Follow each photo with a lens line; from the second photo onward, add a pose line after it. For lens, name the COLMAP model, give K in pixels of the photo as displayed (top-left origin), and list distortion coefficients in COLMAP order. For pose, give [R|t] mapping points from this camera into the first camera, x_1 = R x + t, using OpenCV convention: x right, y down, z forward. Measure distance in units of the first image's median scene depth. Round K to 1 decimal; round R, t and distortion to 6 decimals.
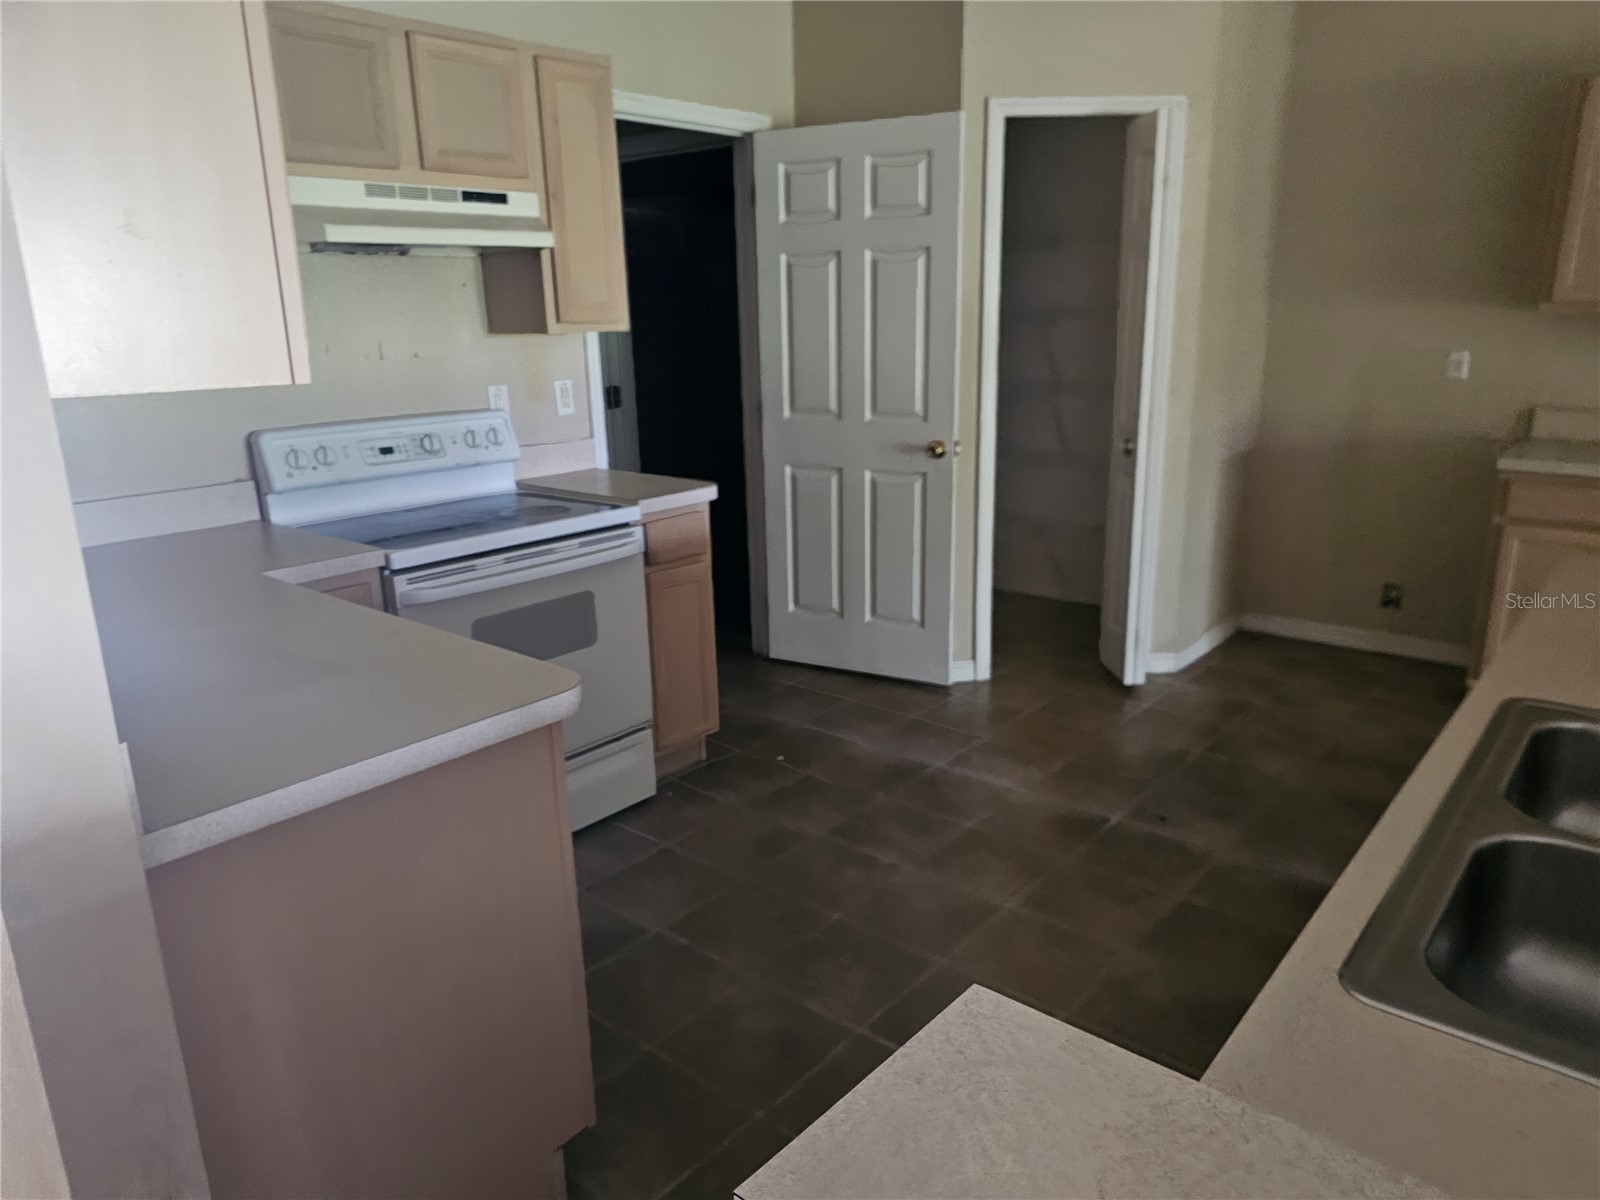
lens RADIAL K [[1098.5, 0, 800.0], [0, 1098.5, 600.0], [0, 0, 1]] dist [0.003244, 0.000522]
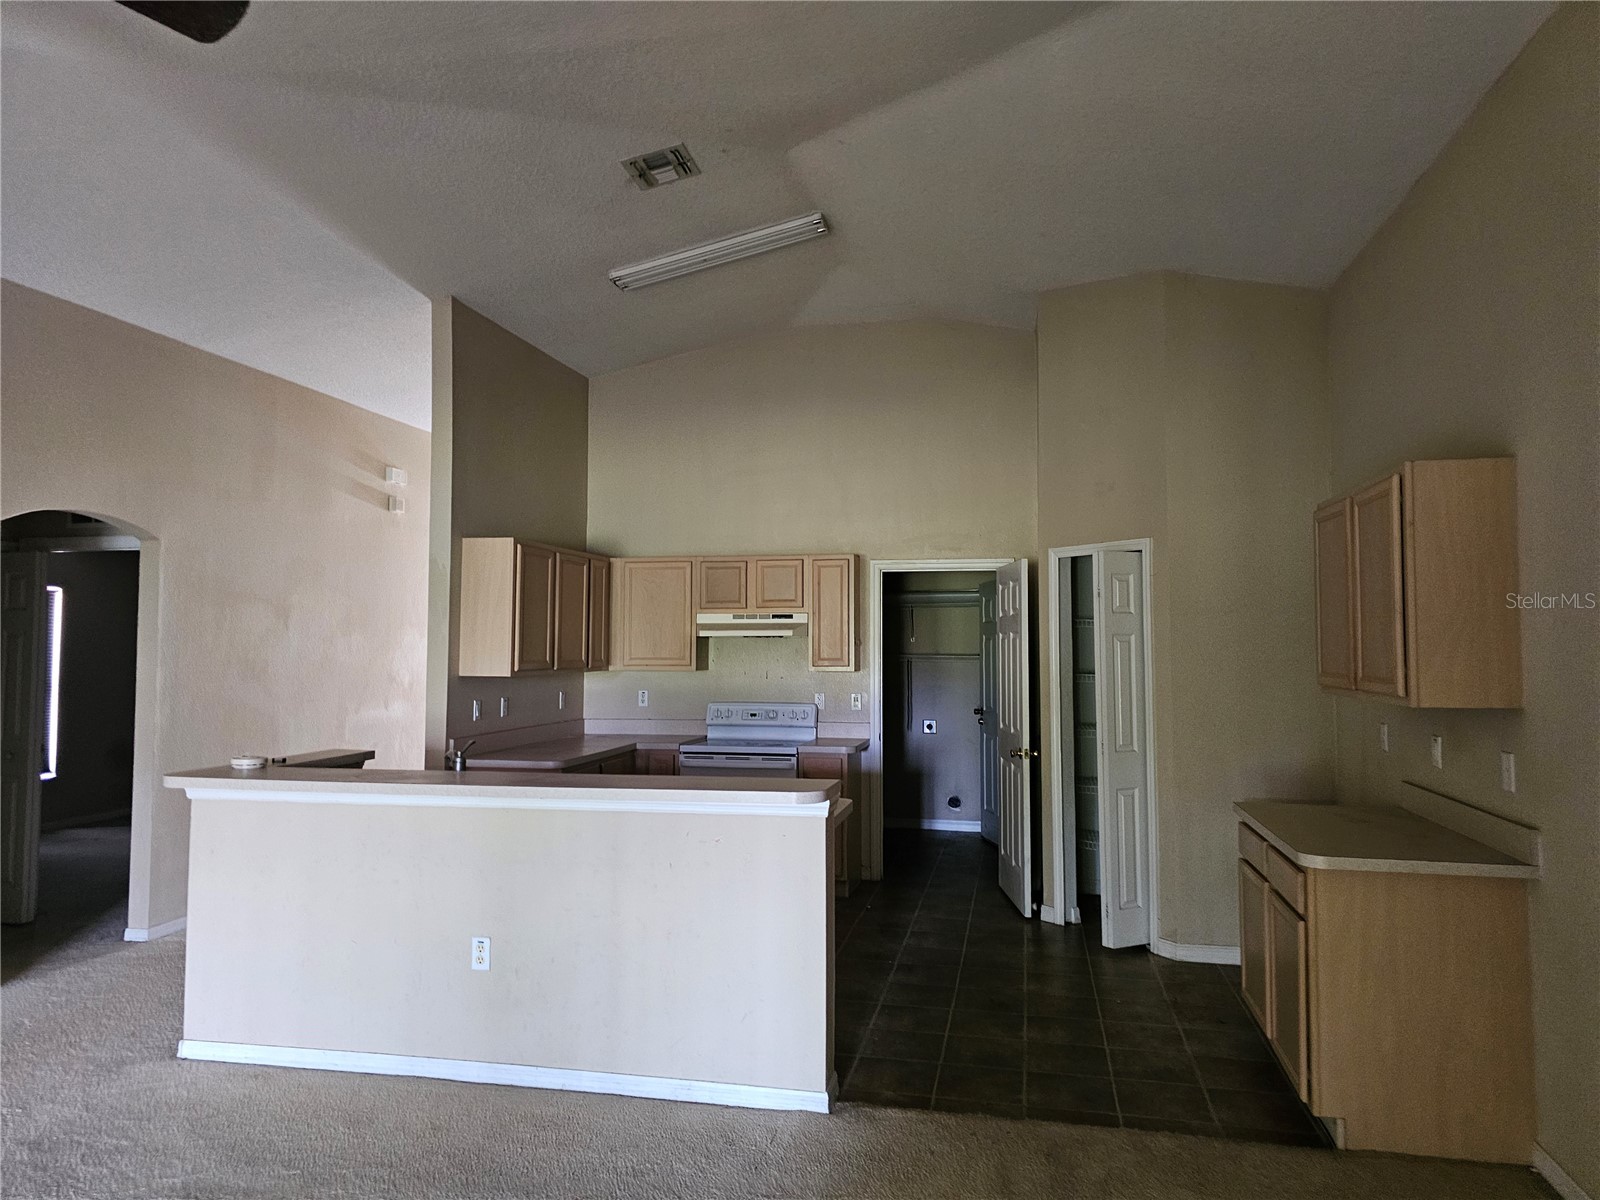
lens RADIAL K [[1098.5, 0, 800.0], [0, 1098.5, 600.0], [0, 0, 1]] dist [0.003244, 0.000522]
pose [[0.489998, -0.013768, -0.871615, 1.893325], [-0.231676, 0.961860, -0.145436, -0.053705], [0.840374, 0.273196, 0.468120, -0.128633]]
